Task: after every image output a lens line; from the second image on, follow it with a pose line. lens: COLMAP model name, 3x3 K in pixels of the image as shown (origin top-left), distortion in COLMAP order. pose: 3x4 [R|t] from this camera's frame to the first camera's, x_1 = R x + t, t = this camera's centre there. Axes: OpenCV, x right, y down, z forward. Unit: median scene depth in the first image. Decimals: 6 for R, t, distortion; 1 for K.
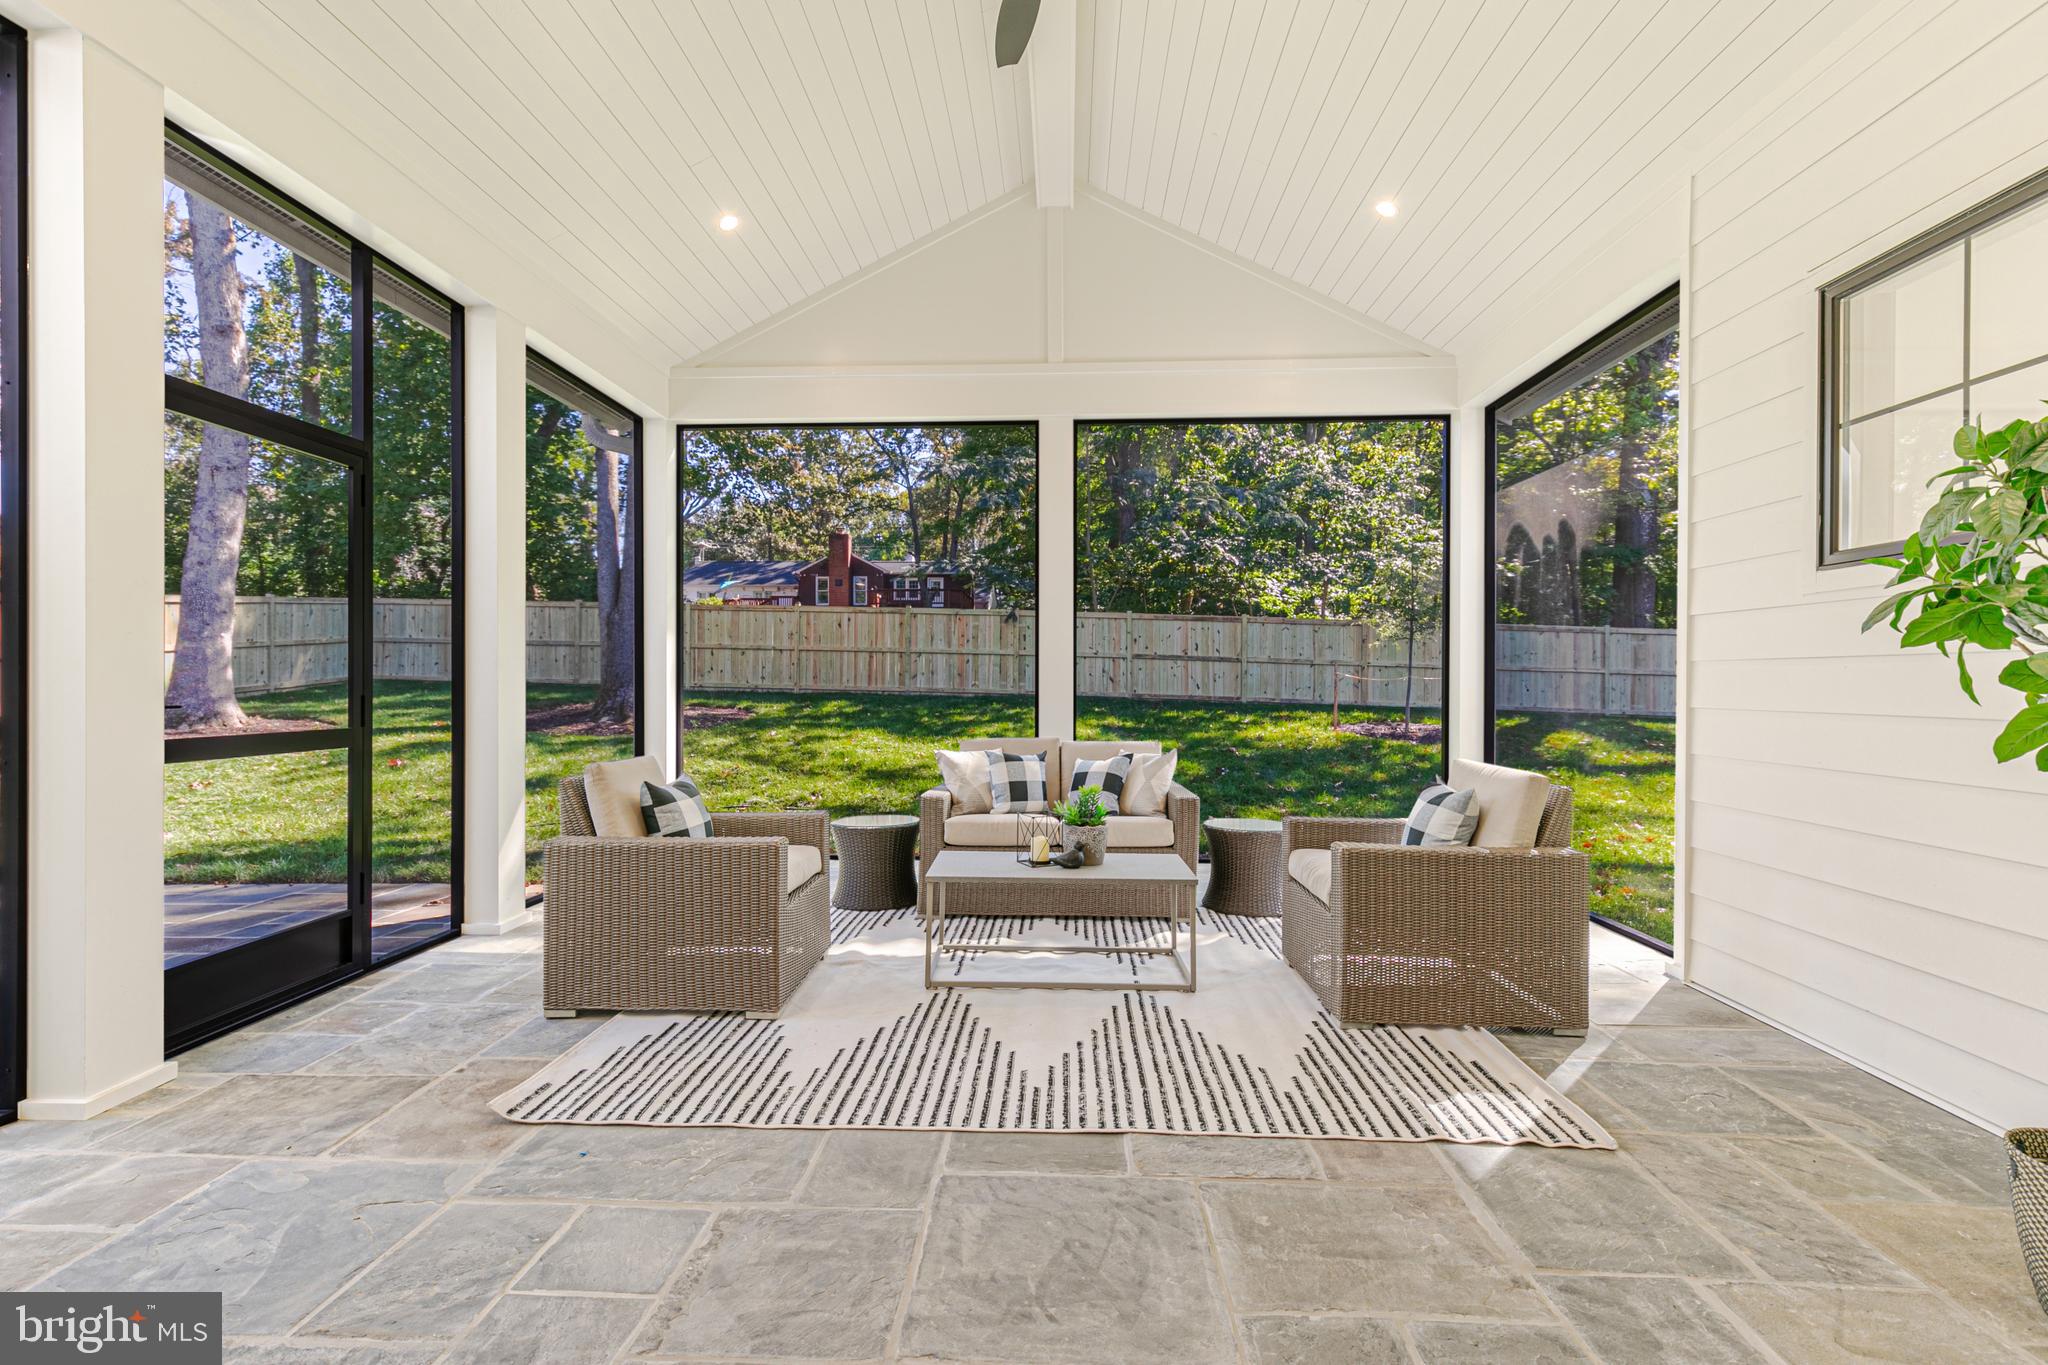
lens RADIAL K [[919.3, 0, 1030.3], [0, 919.3, 686.1], [0, 0, 1]] dist [0.010582, -0.001911]
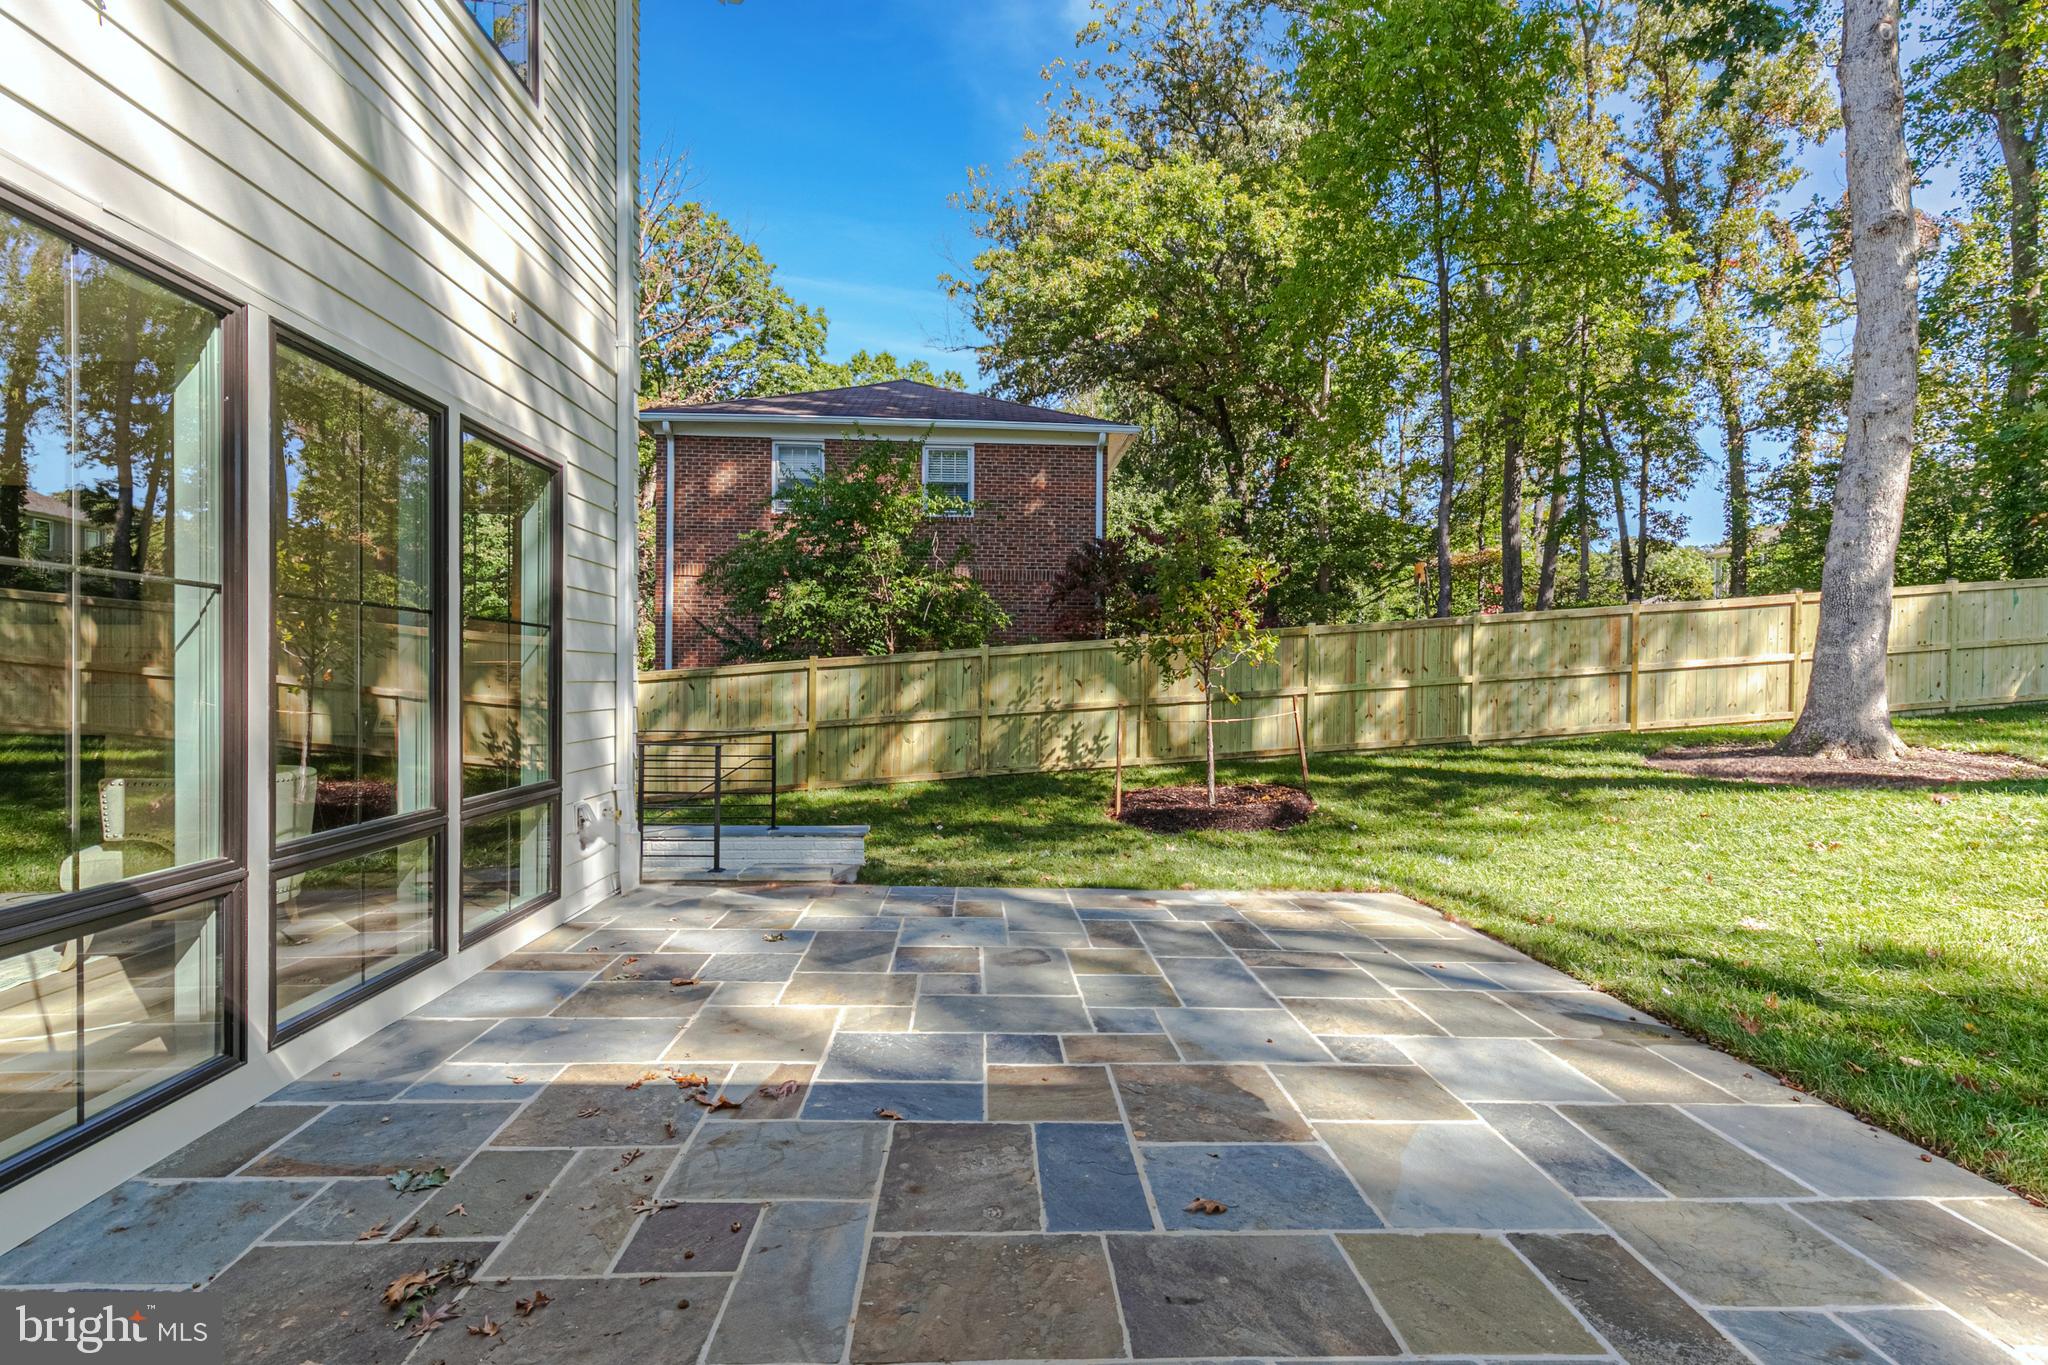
lens RADIAL K [[919.3, 0, 1023.9], [0, 919.3, 686.0], [0, 0, 1]] dist [0.010582, -0.001911]
pose [[0.085523, -0.000916, -0.996336, -0.185315], [-0.013487, 0.999907, -0.002077, -0.004113], [0.996245, 0.013616, 0.085503, 0.251348]]
